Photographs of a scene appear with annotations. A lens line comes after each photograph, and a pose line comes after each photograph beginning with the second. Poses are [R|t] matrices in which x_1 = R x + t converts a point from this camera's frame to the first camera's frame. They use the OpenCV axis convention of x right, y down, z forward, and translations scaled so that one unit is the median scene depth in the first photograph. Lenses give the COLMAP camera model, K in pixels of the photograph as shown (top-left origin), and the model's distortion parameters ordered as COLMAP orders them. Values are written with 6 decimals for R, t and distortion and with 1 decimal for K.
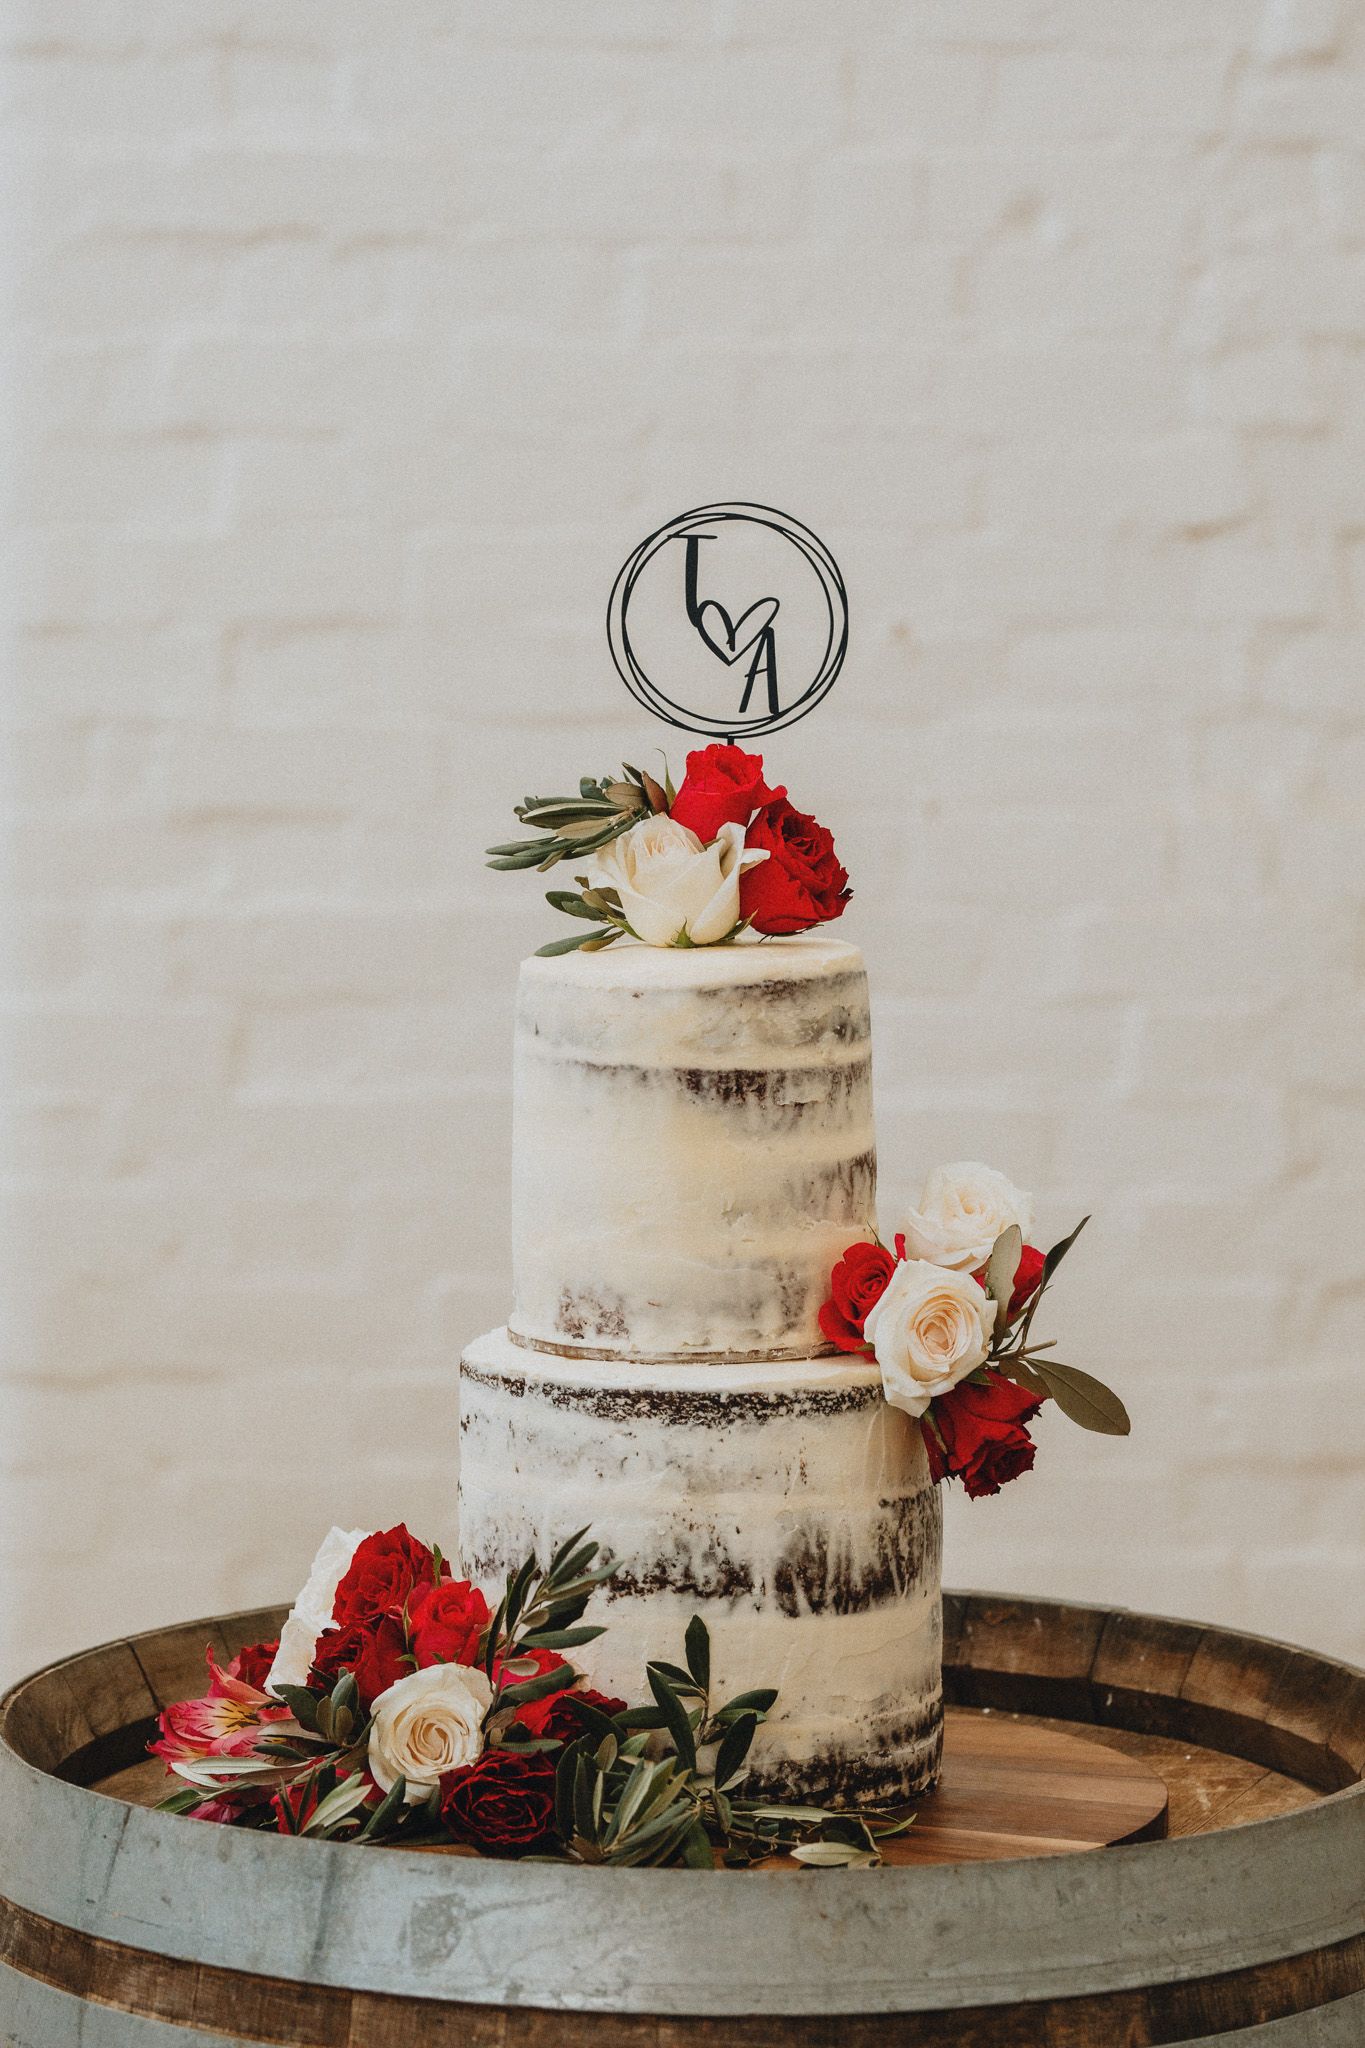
lens RADIAL K [[5108.5, 0, 683.1], [0, 5108.5, 1024.1], [0, 0, 1]] dist [-0.046379, 0.000000]
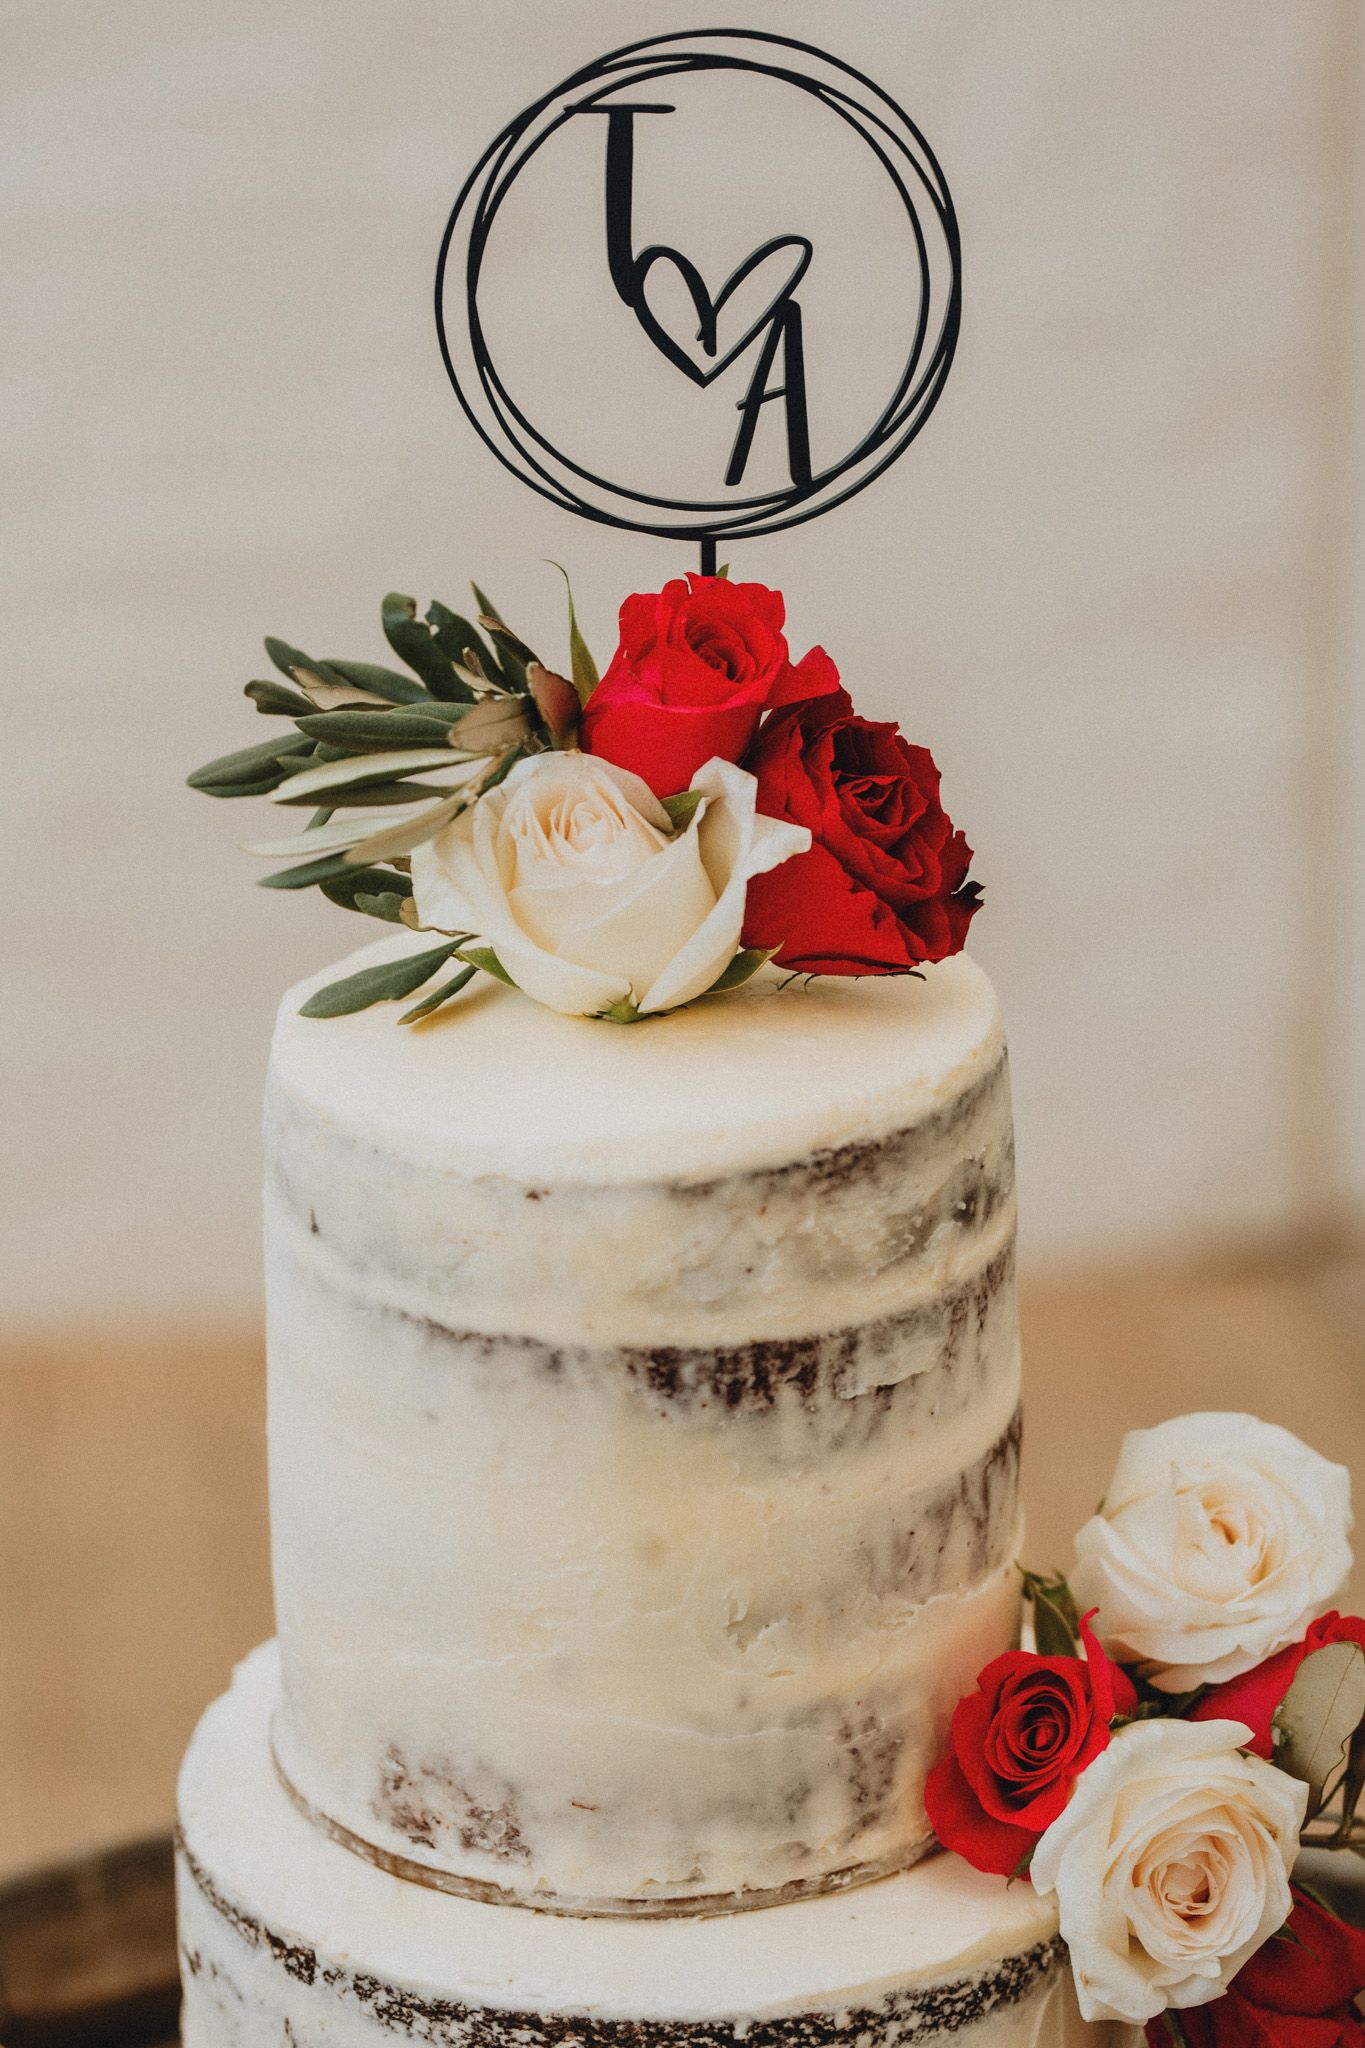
lens RADIAL K [[5108.5, 0, 681.5], [0, 5108.5, 1023.6], [0, 0, 1]] dist [-0.046379, 0.000000]
pose [[0.998148, -0.029186, 0.053379, -0.019578], [0.015483, 0.970387, 0.241057, -0.128050], [-0.058833, -0.239784, 0.969042, 0.553689]]
